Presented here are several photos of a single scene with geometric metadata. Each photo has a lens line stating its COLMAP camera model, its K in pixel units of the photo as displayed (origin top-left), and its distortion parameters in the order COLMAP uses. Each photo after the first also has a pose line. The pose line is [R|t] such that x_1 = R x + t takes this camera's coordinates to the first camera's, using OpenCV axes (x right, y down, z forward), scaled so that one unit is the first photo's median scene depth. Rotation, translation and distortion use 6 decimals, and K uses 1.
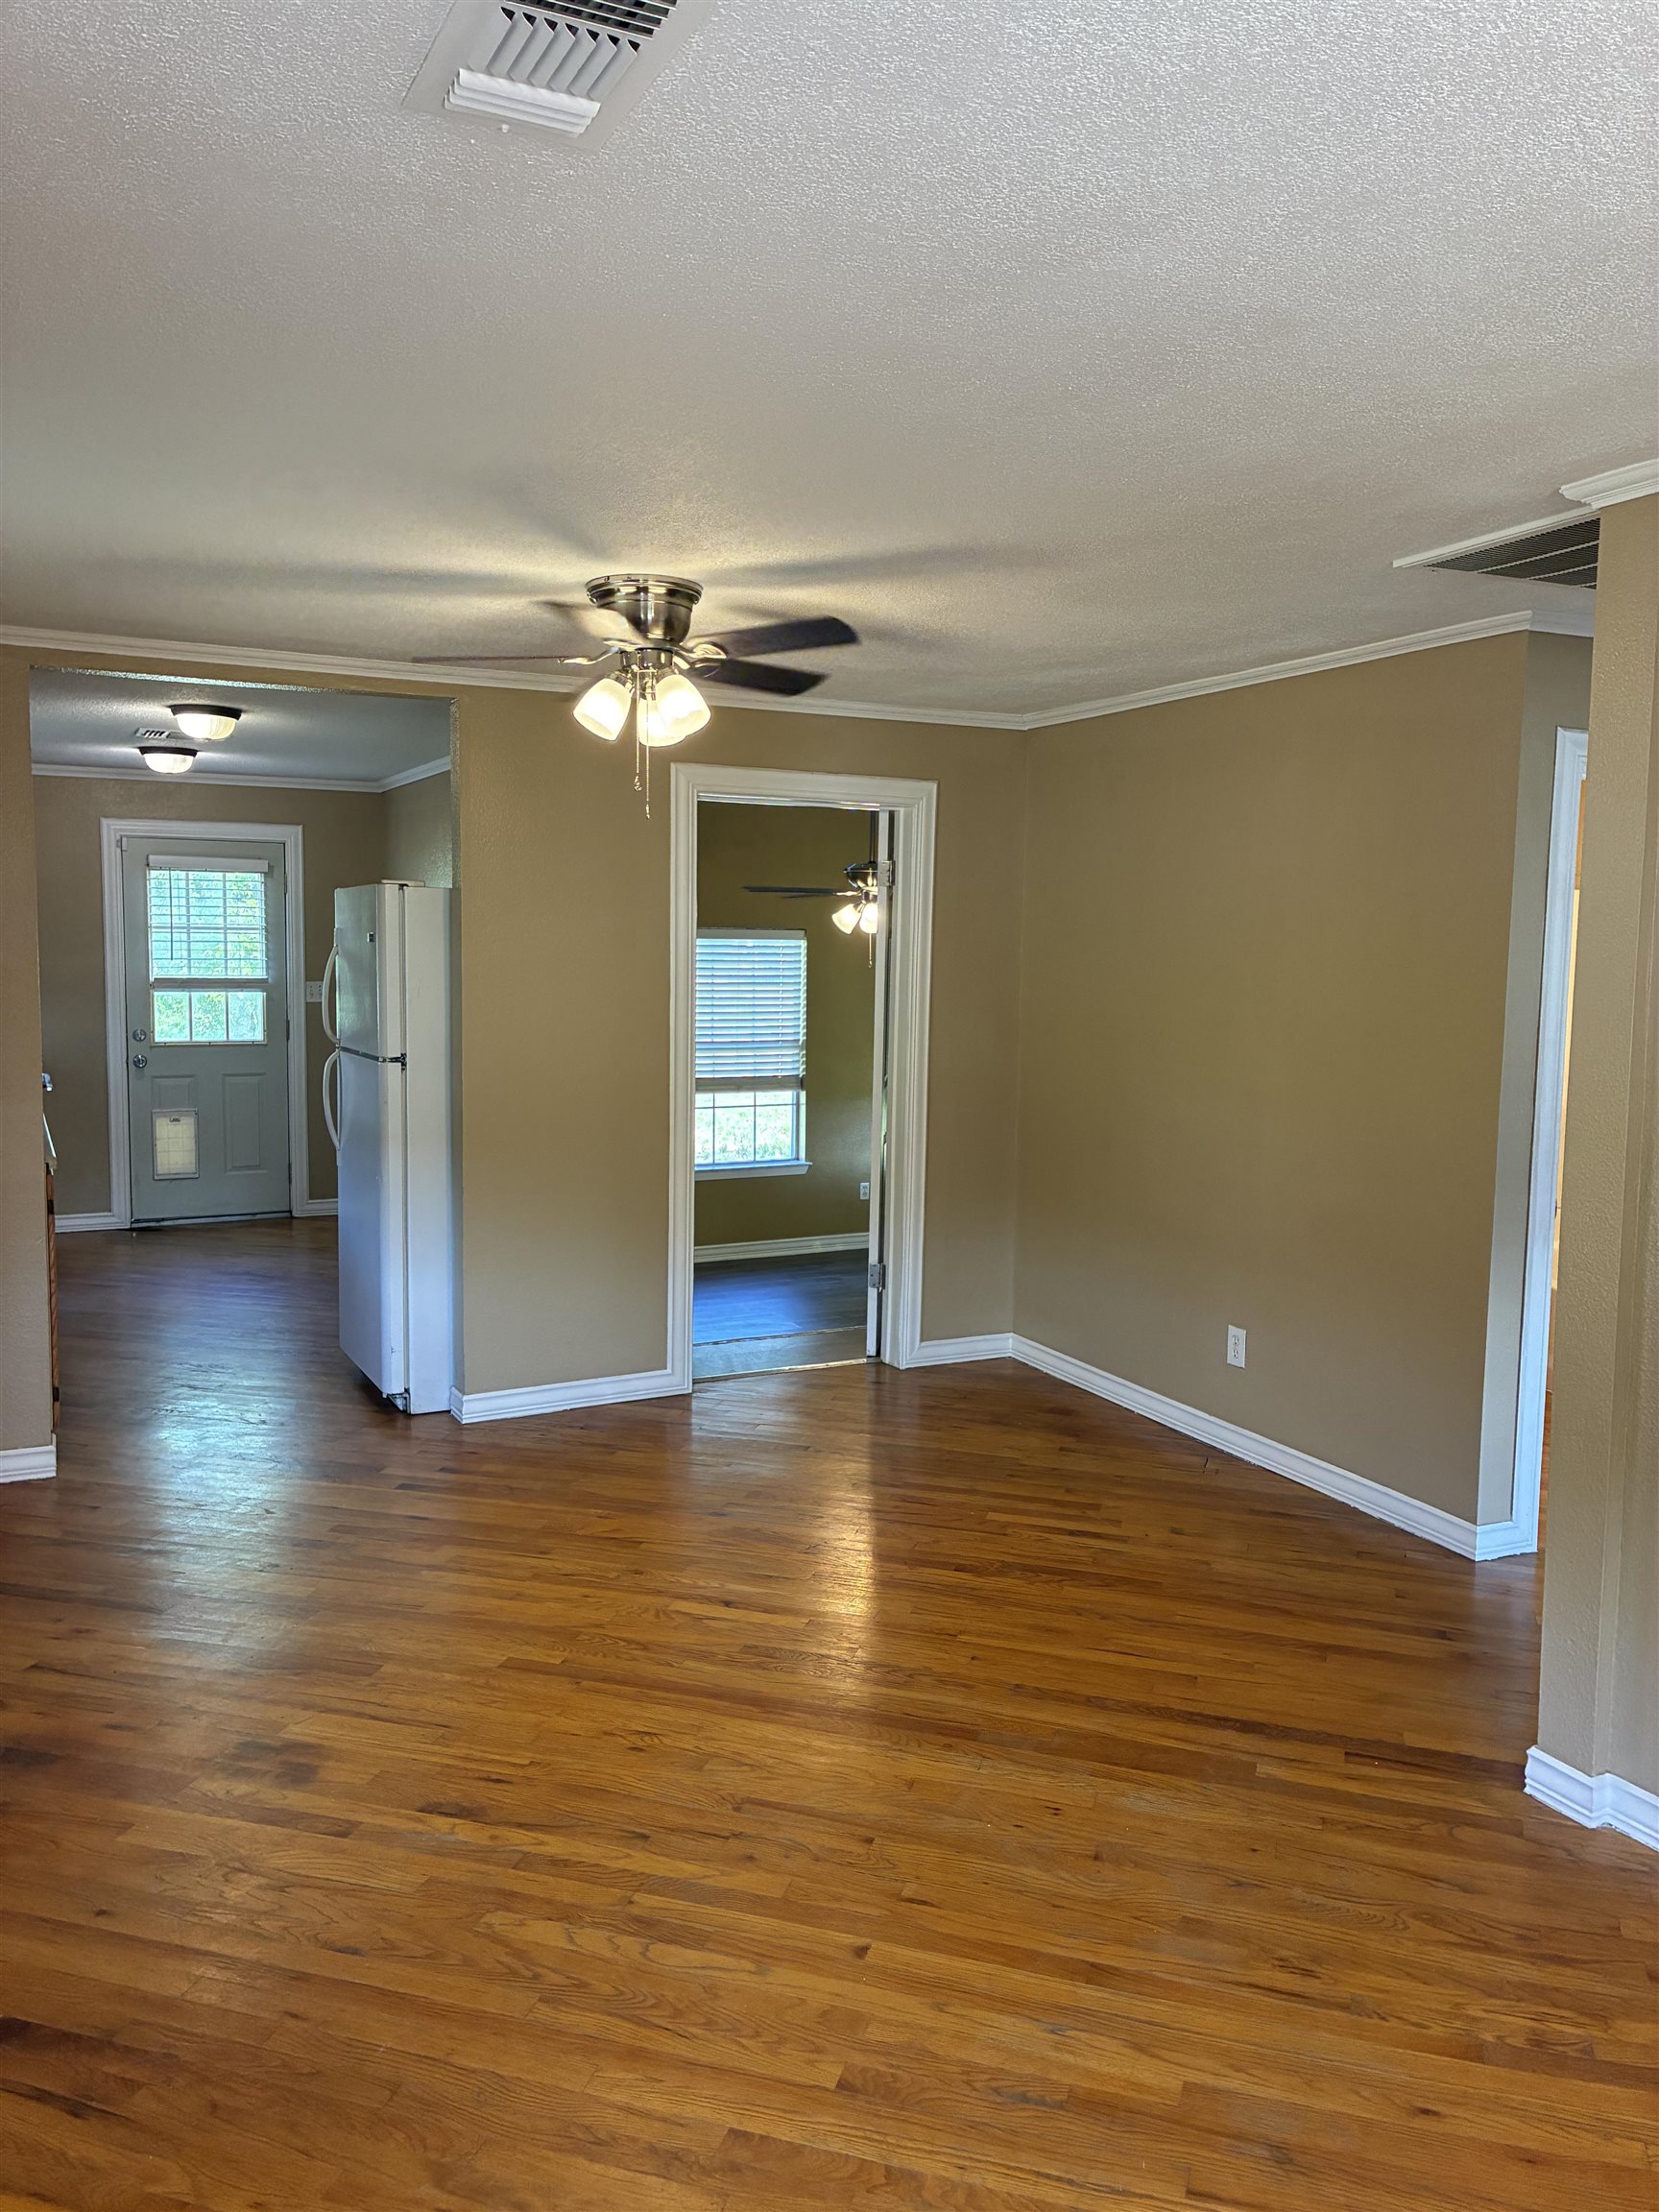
lens RADIAL K [[1673.5, 0, 838.7], [0, 1673.5, 1094.7], [0, 0, 1]] dist [0.061732, -0.075663]
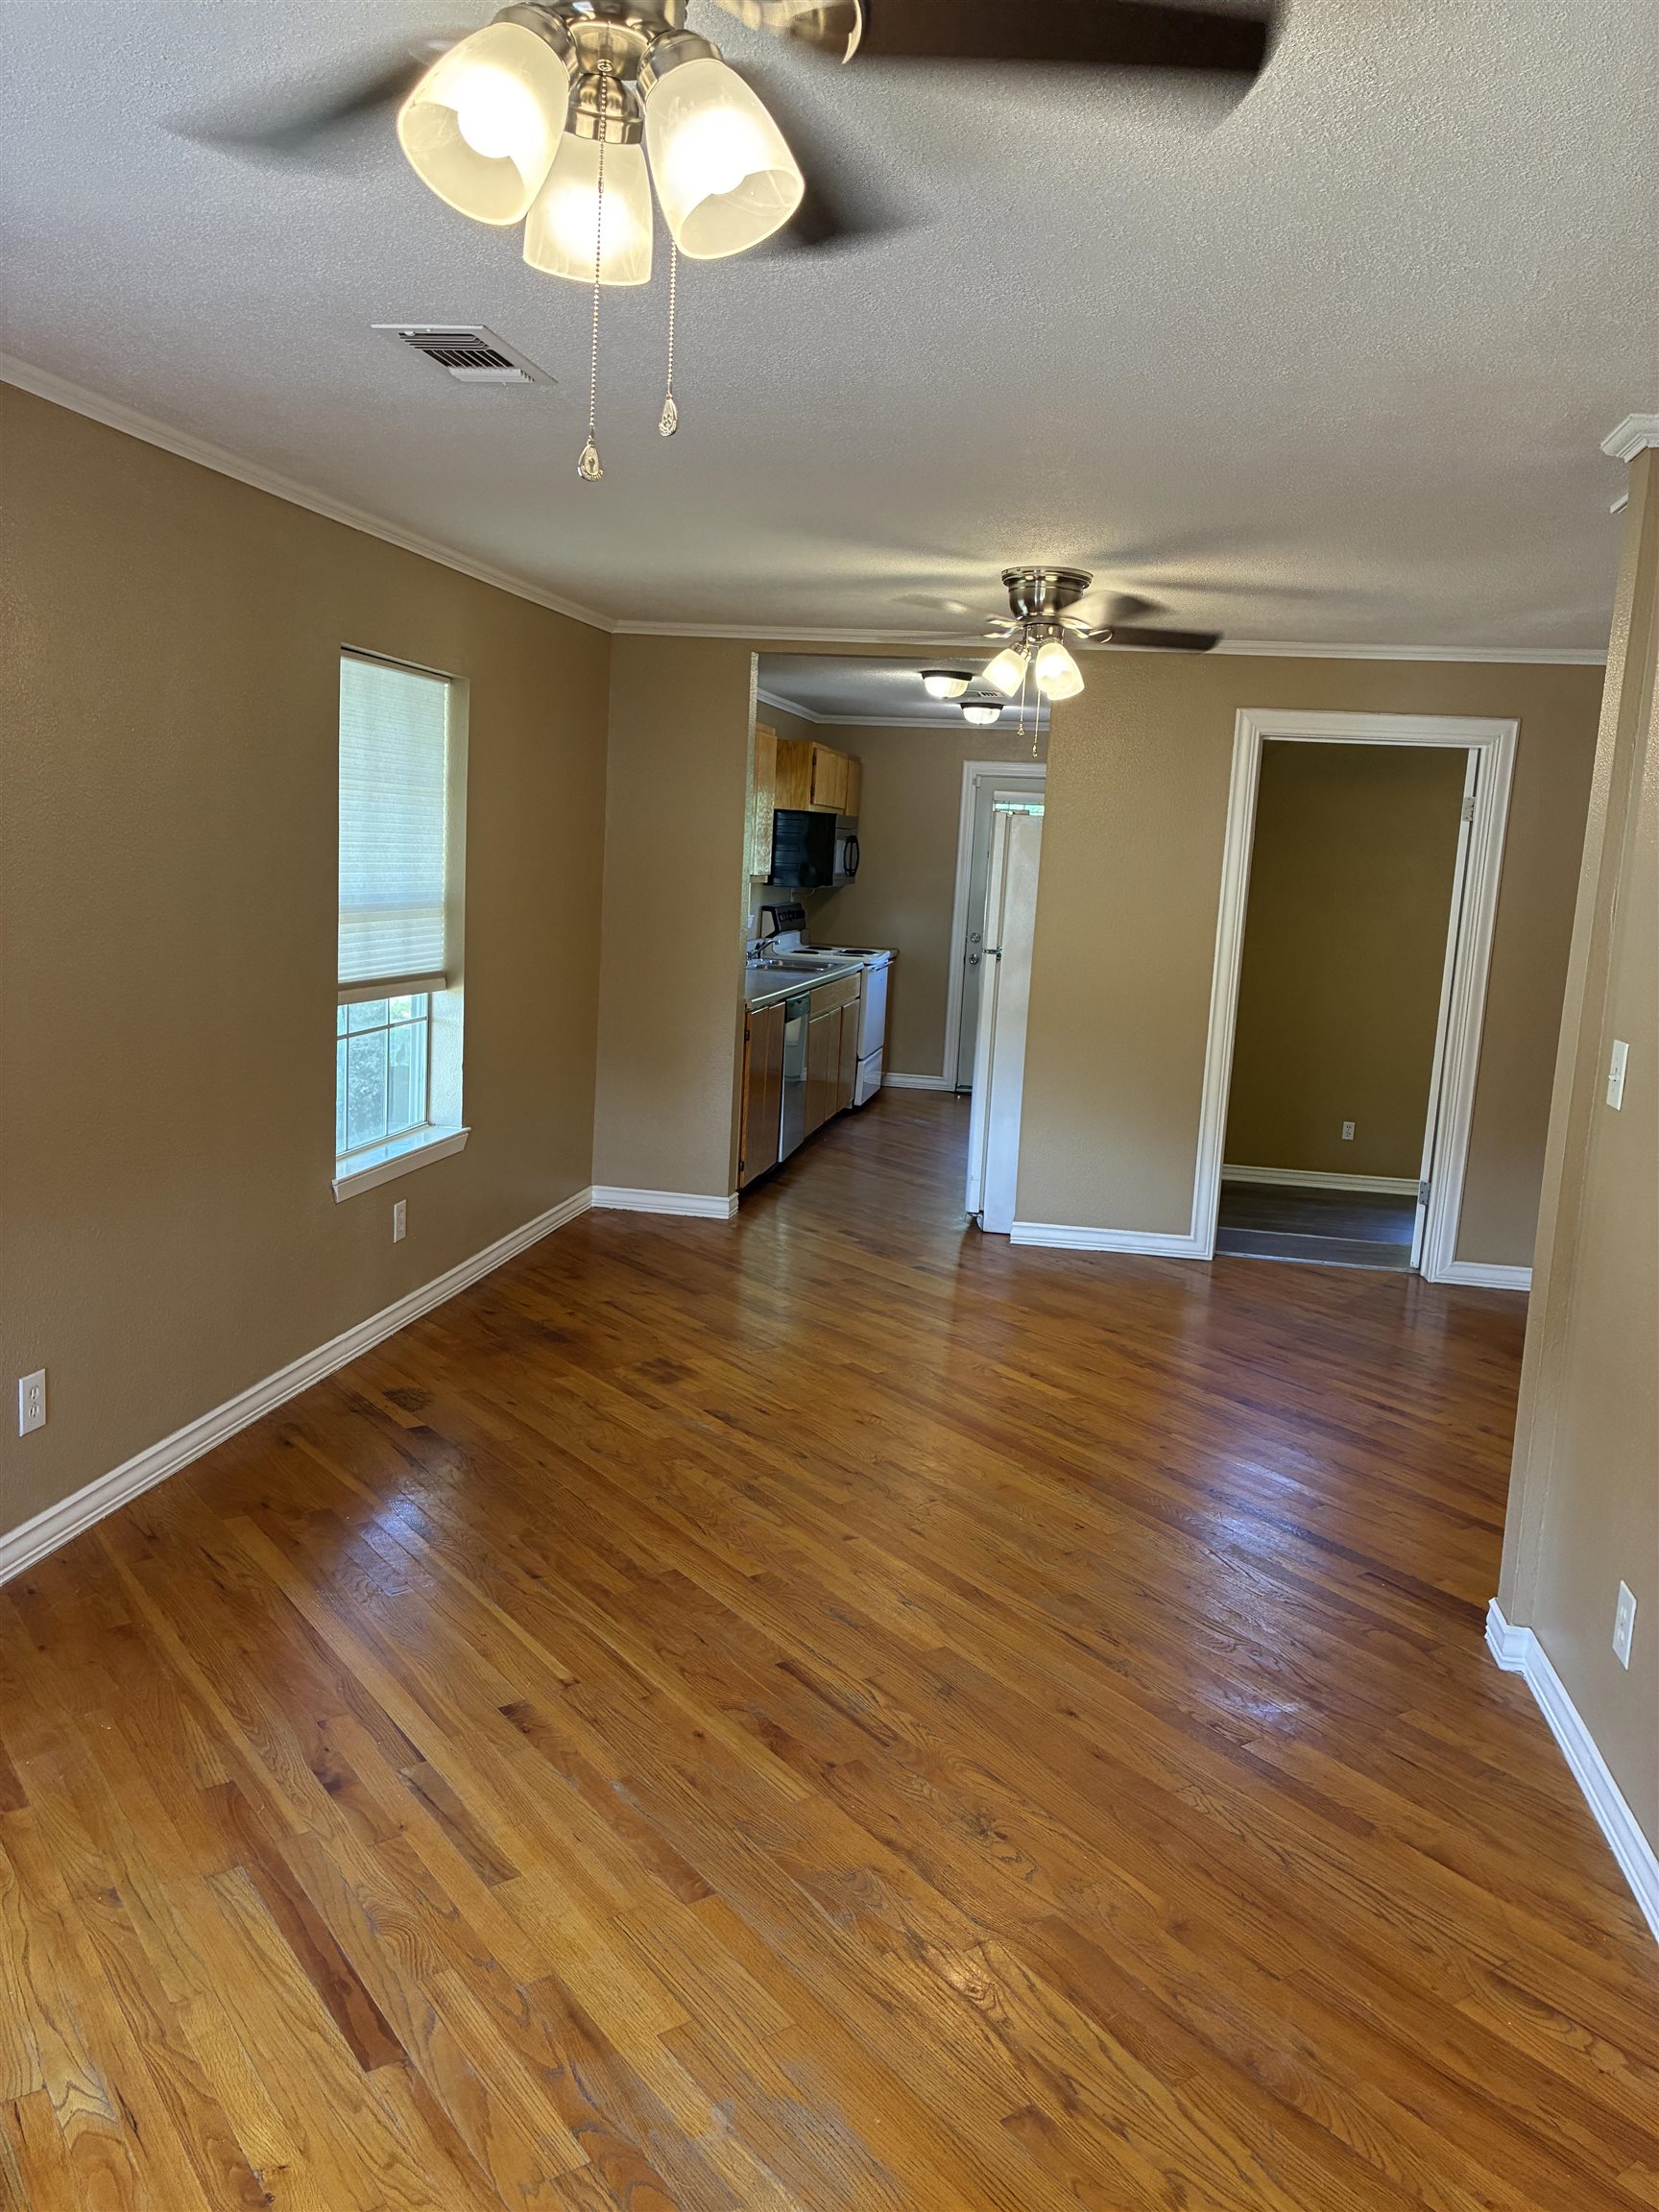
lens RADIAL K [[1673.5, 0, 842.2], [0, 1673.5, 1110.7], [0, 0, 1]] dist [0.061732, -0.075663]
pose [[0.800321, 0.121762, -0.587078, 0.395335], [-0.096067, 0.992553, 0.074897, 0.014384], [0.591826, -0.003543, 0.806058, -0.085707]]
